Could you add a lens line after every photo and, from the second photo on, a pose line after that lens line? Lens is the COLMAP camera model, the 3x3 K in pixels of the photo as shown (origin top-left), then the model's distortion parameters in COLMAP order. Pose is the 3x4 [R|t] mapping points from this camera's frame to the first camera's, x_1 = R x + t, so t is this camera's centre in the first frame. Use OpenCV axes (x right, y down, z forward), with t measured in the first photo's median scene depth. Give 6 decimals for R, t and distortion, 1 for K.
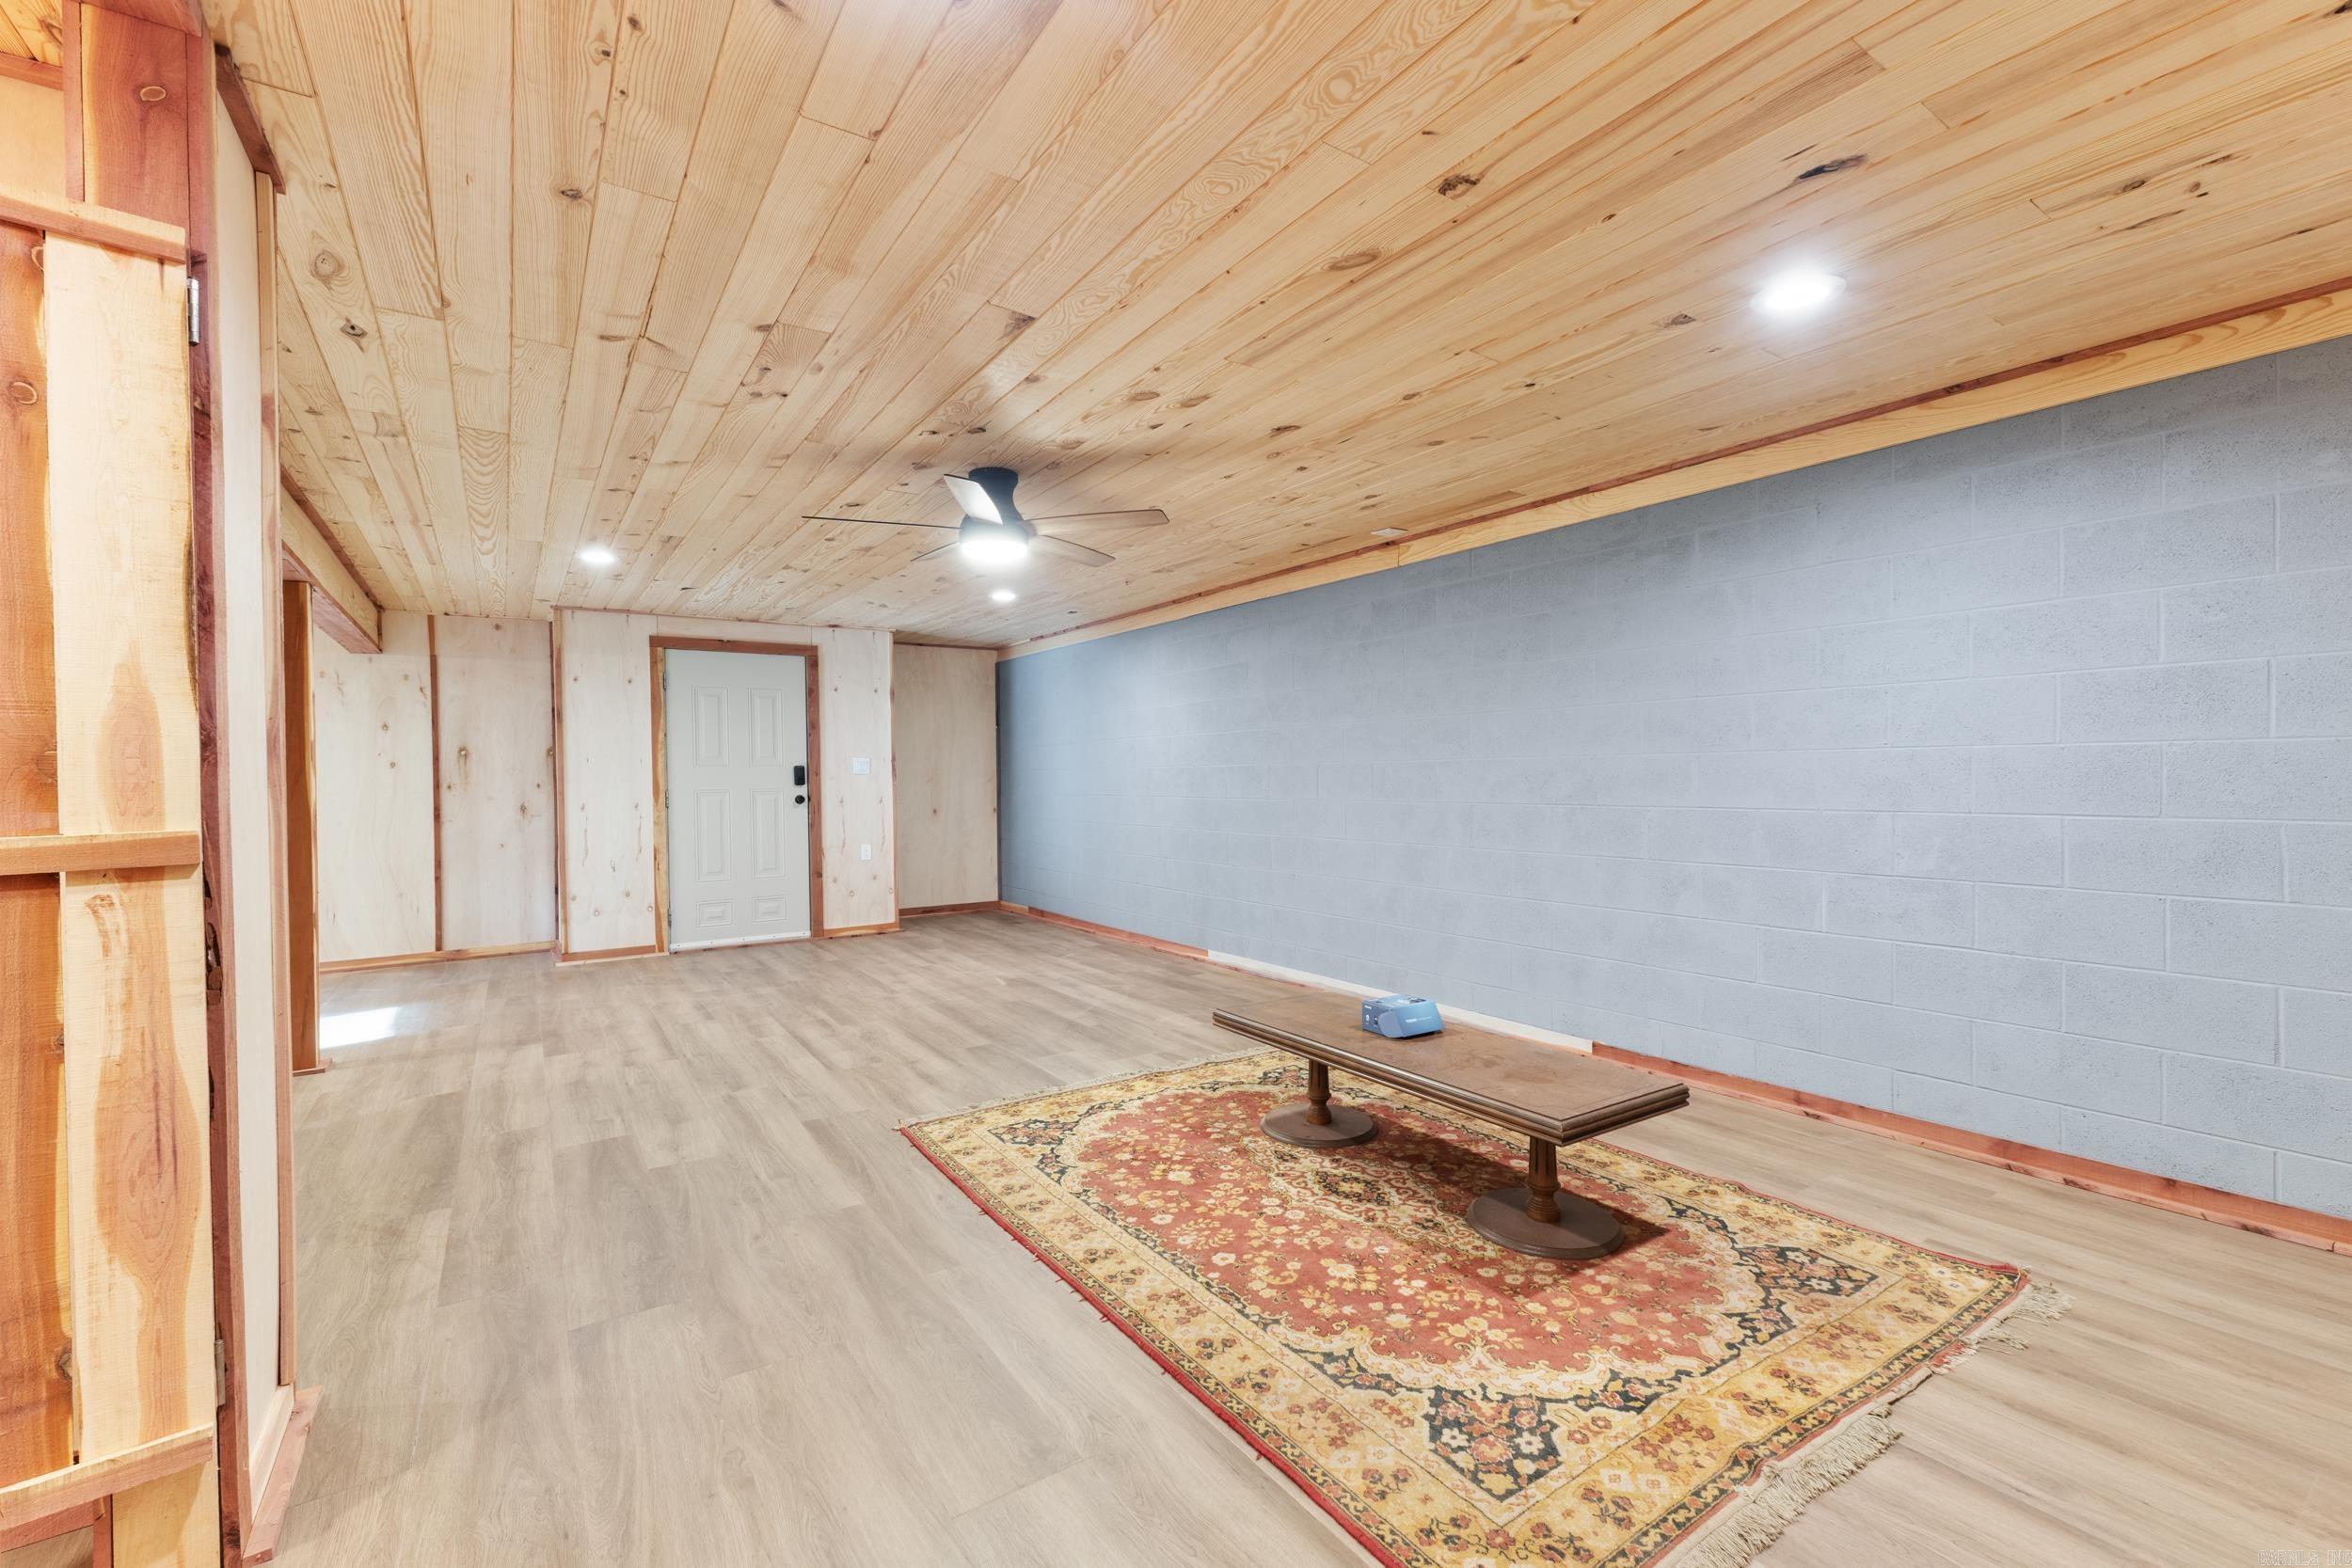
lens RADIAL K [[991.7, 0, 1191.7], [0, 991.7, 786.5], [0, 0, 1]] dist [0.002749, 0.000244]
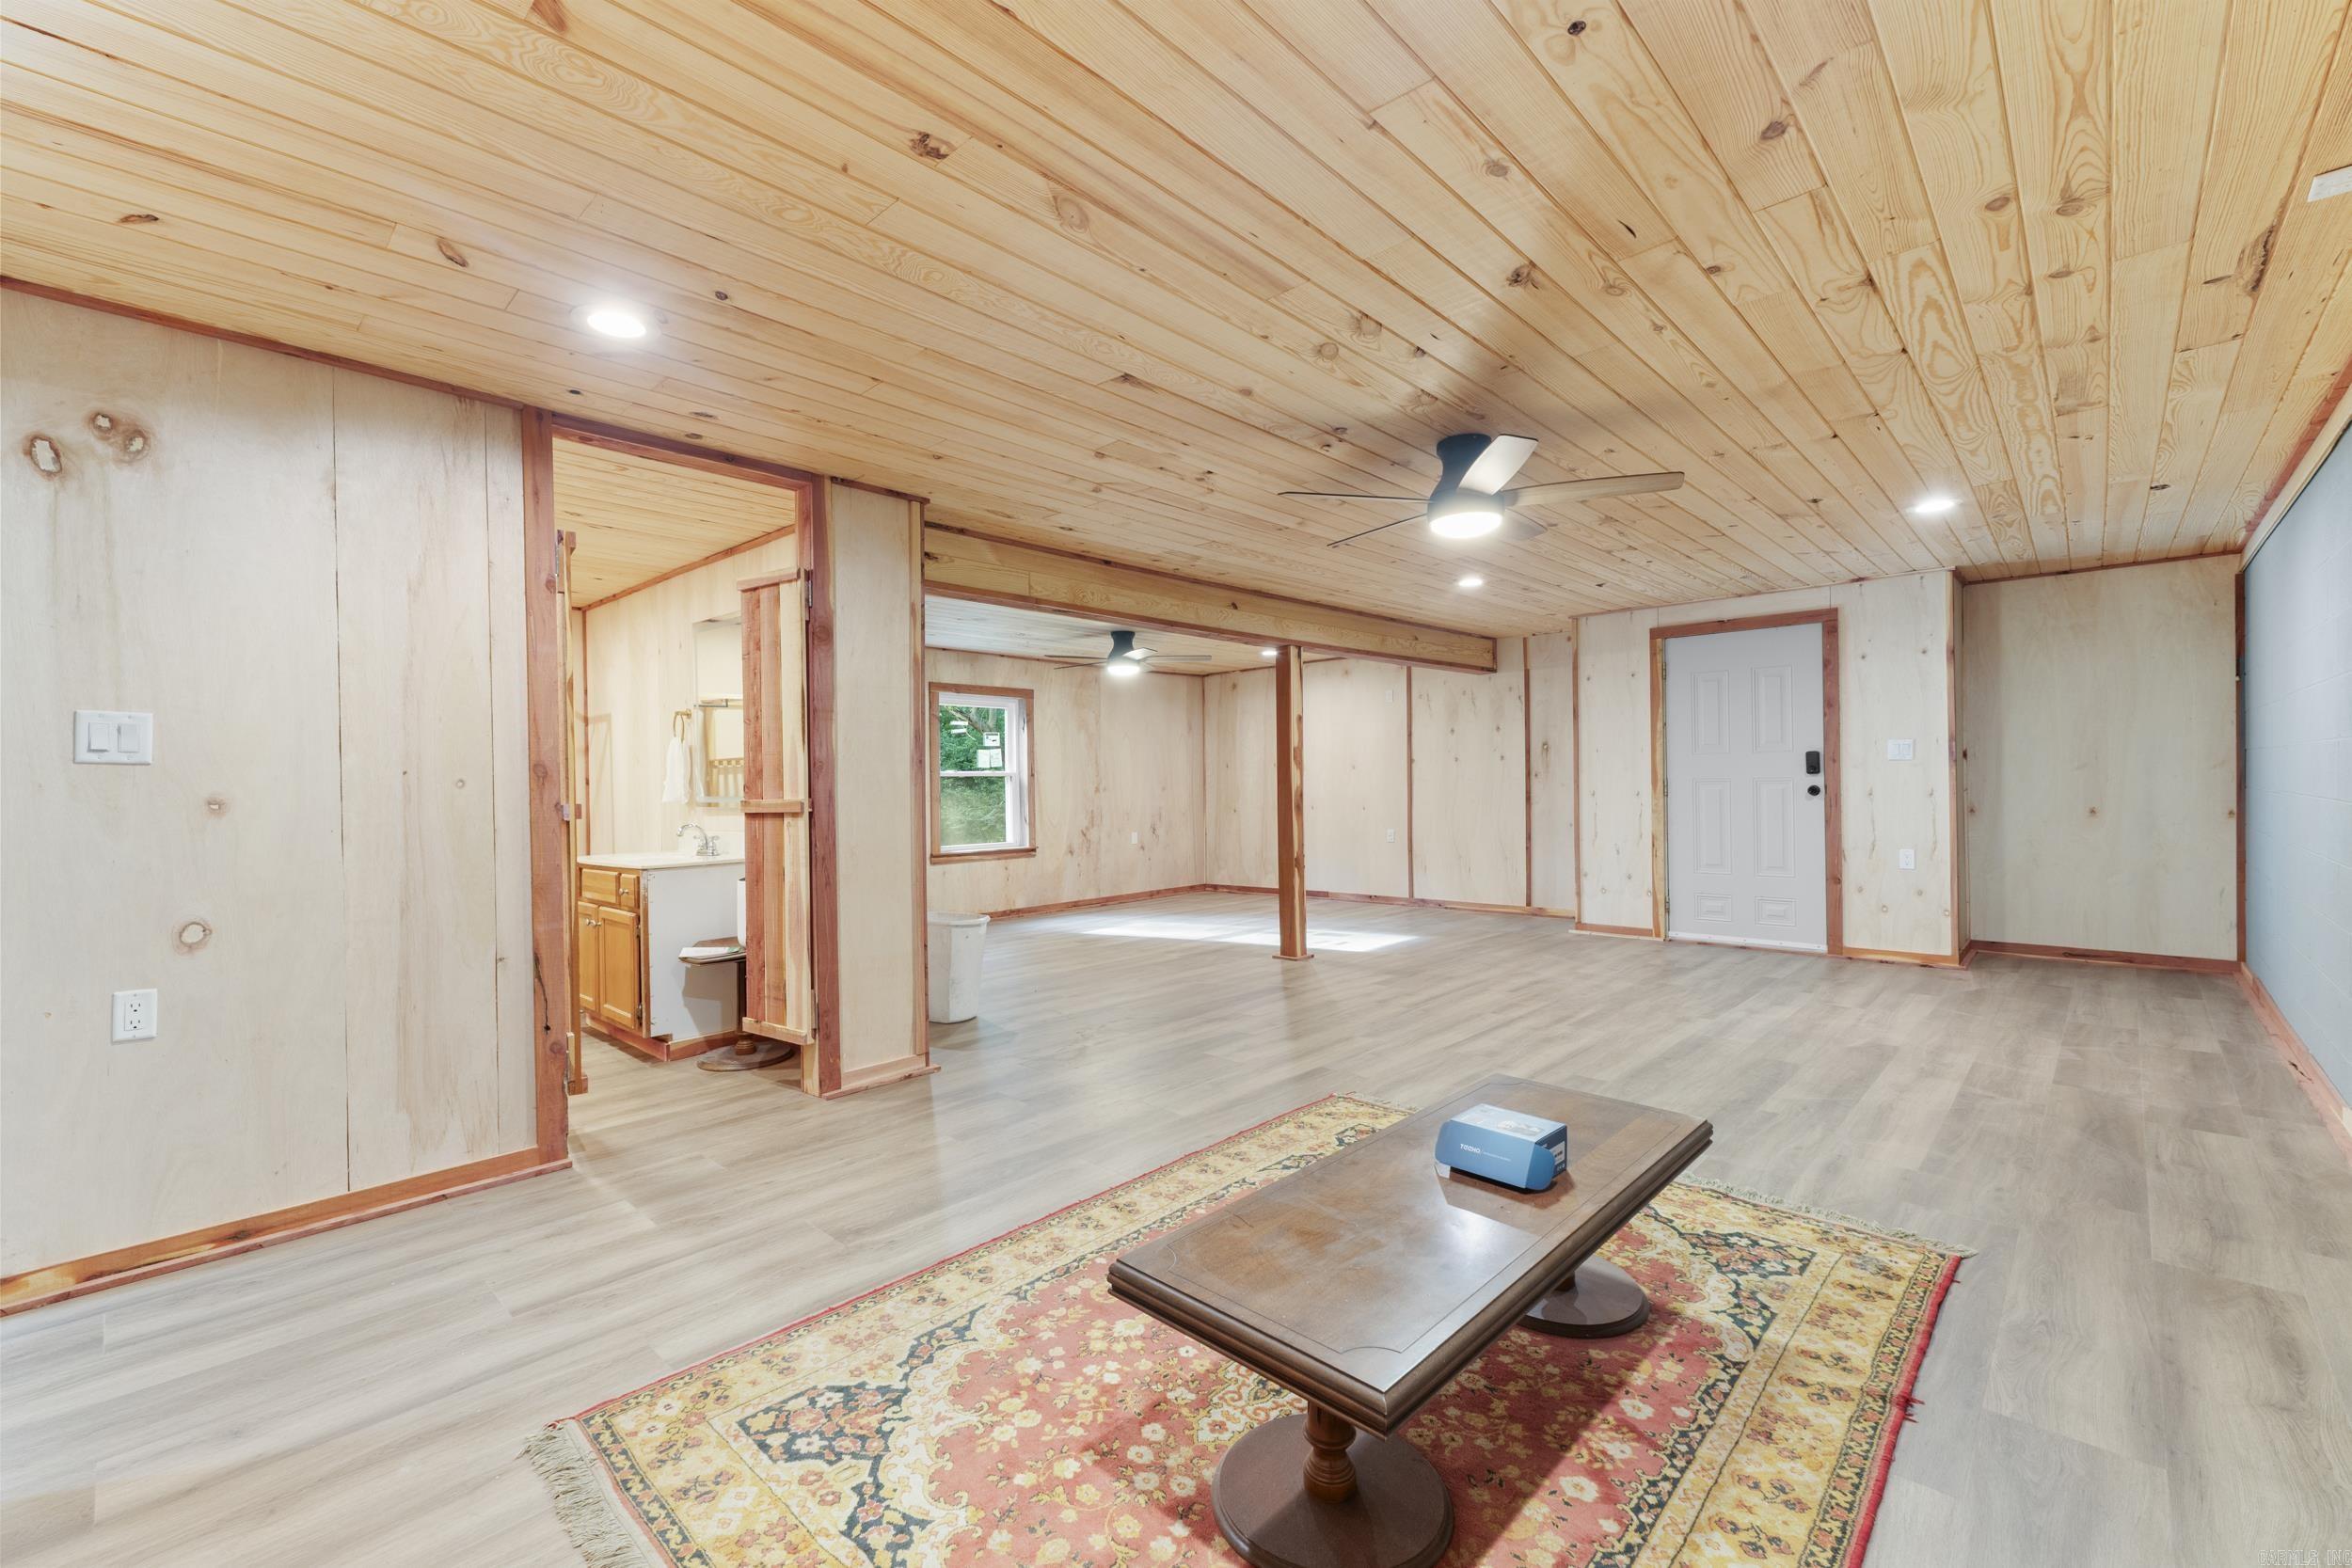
lens RADIAL K [[991.7, 0, 1169.5], [0, 991.7, 789.2], [0, 0, 1]] dist [0.002749, 0.000244]
pose [[0.204973, 0.017395, -0.978613, 0.697682], [0.002375, 0.999830, 0.018270, -0.010334], [0.978765, -0.006069, 0.204897, 0.579996]]
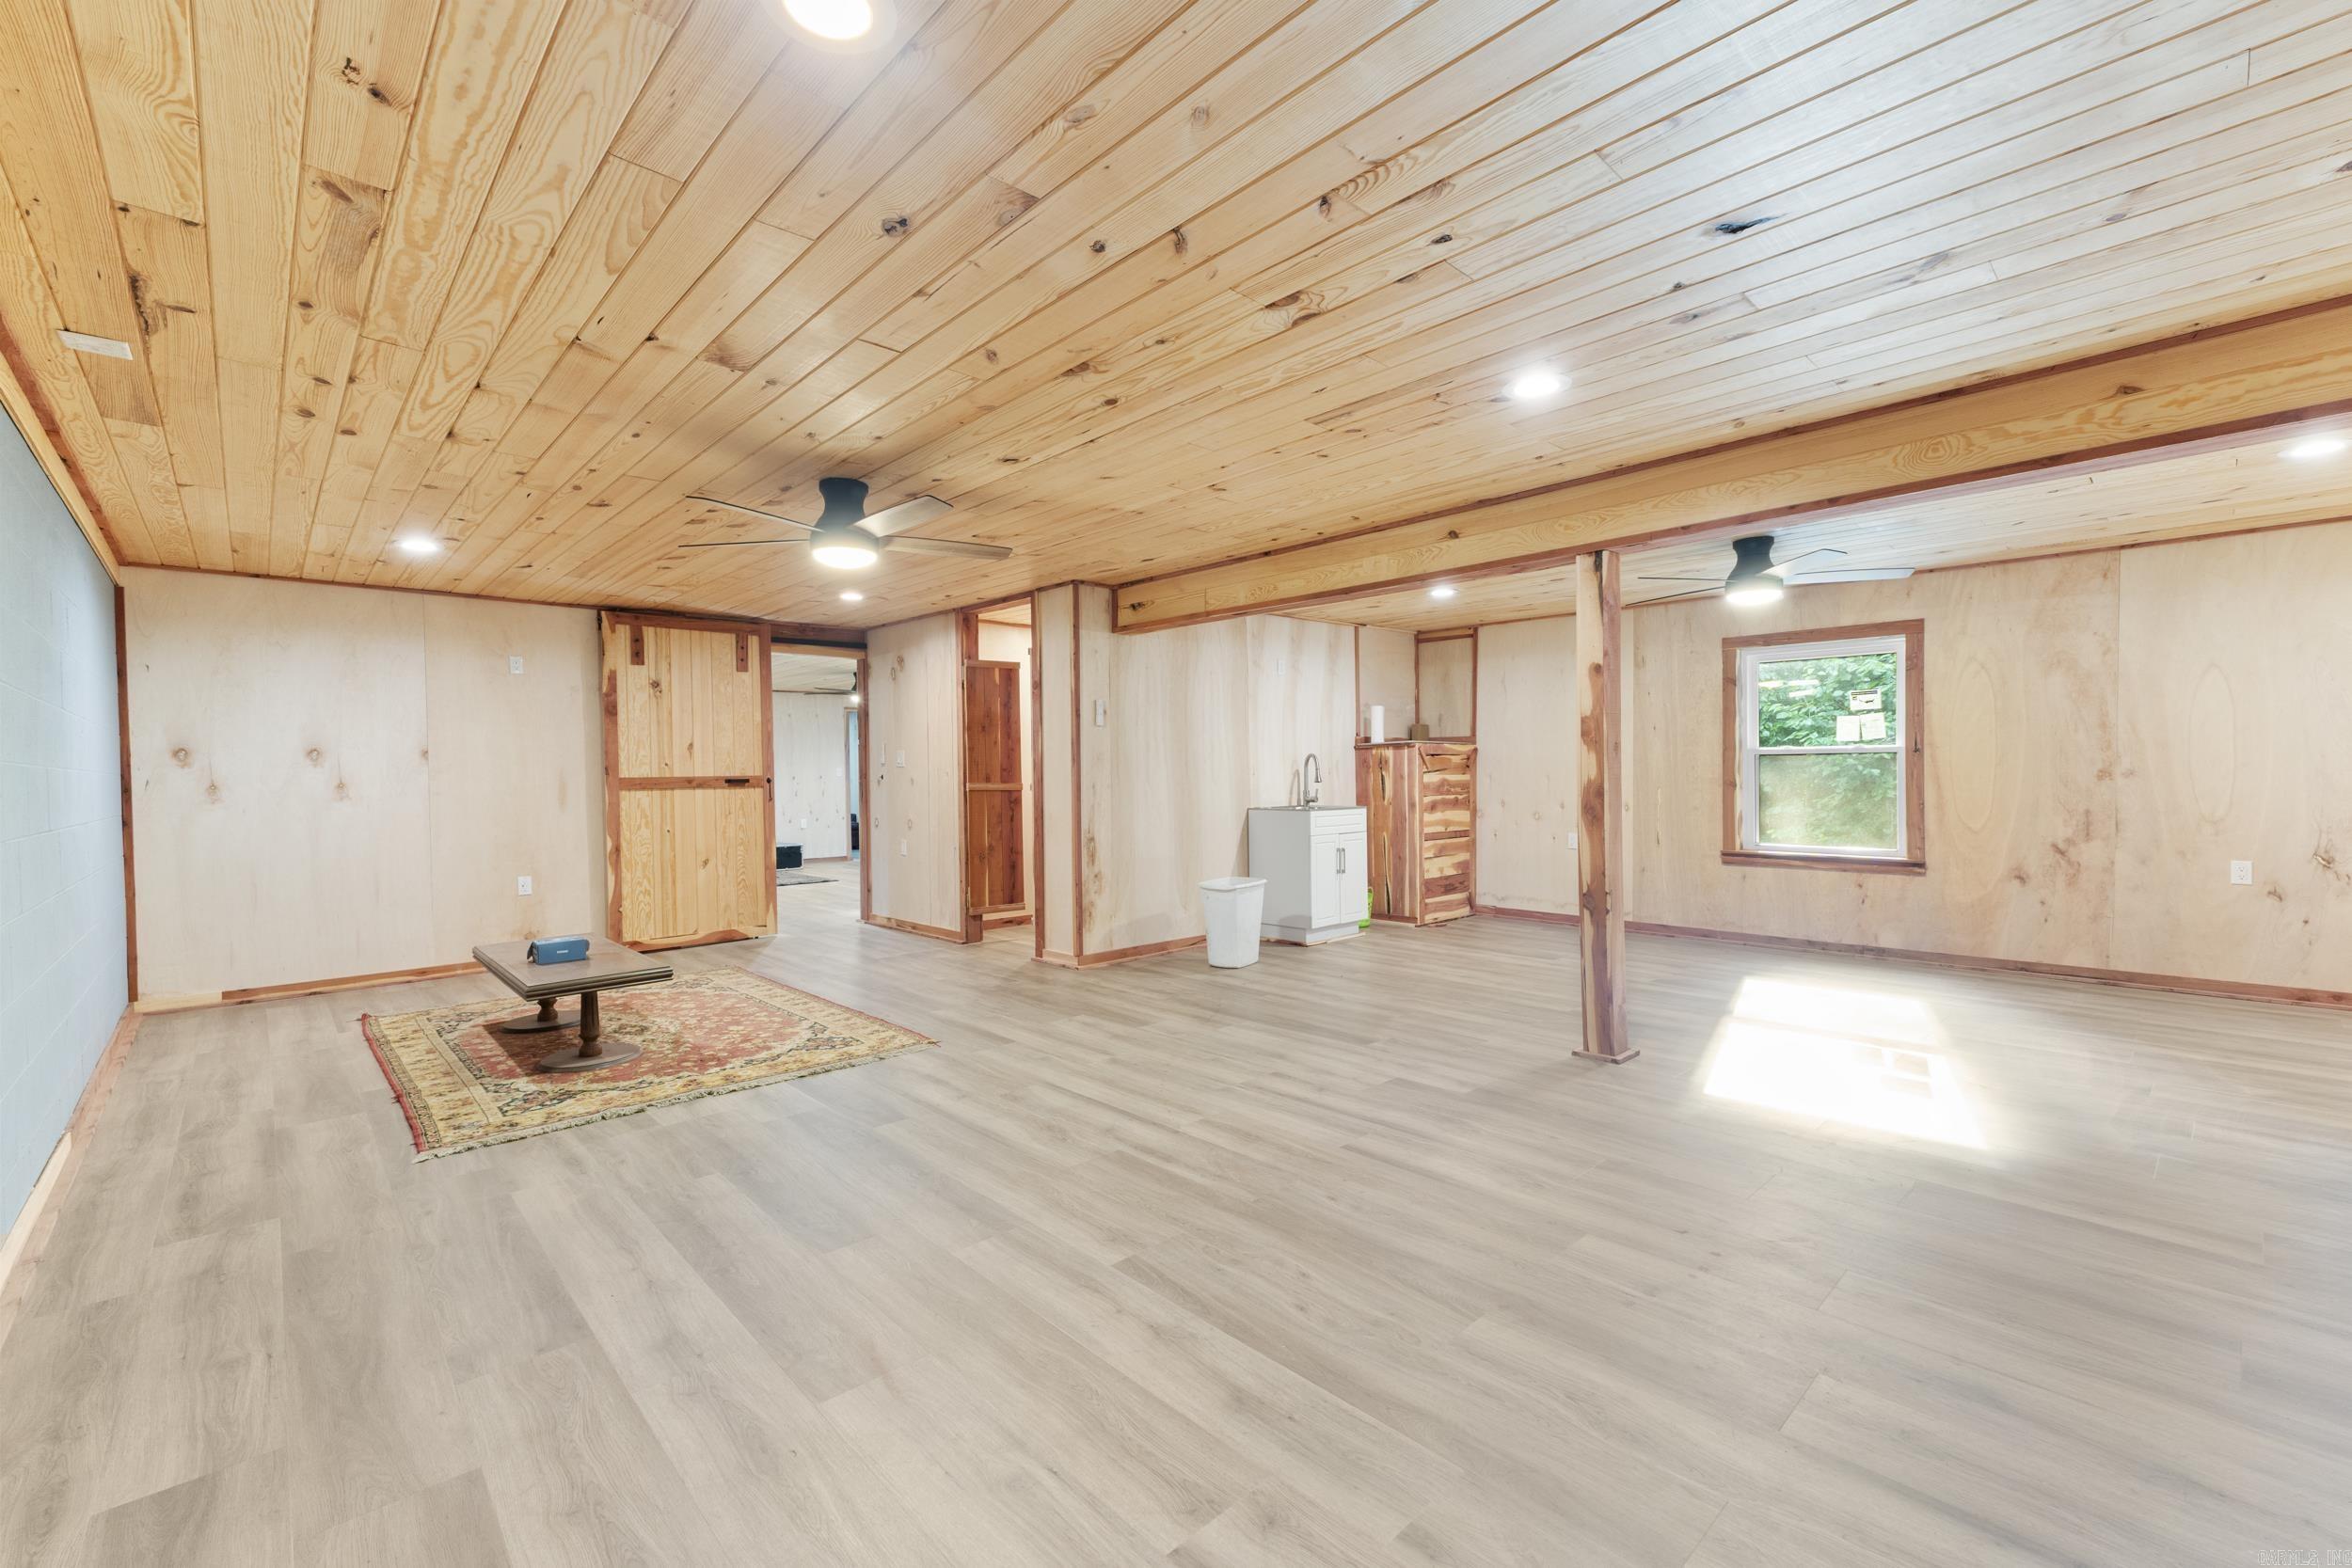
lens RADIAL K [[991.7, 0, 1189.7], [0, 991.7, 788.3], [0, 0, 1]] dist [0.002749, 0.000244]
pose [[-0.988231, 0.029700, -0.150057, -0.422885], [0.025811, 0.999280, 0.027797, -0.015087], [0.150775, 0.023596, -0.988286, 2.245154]]
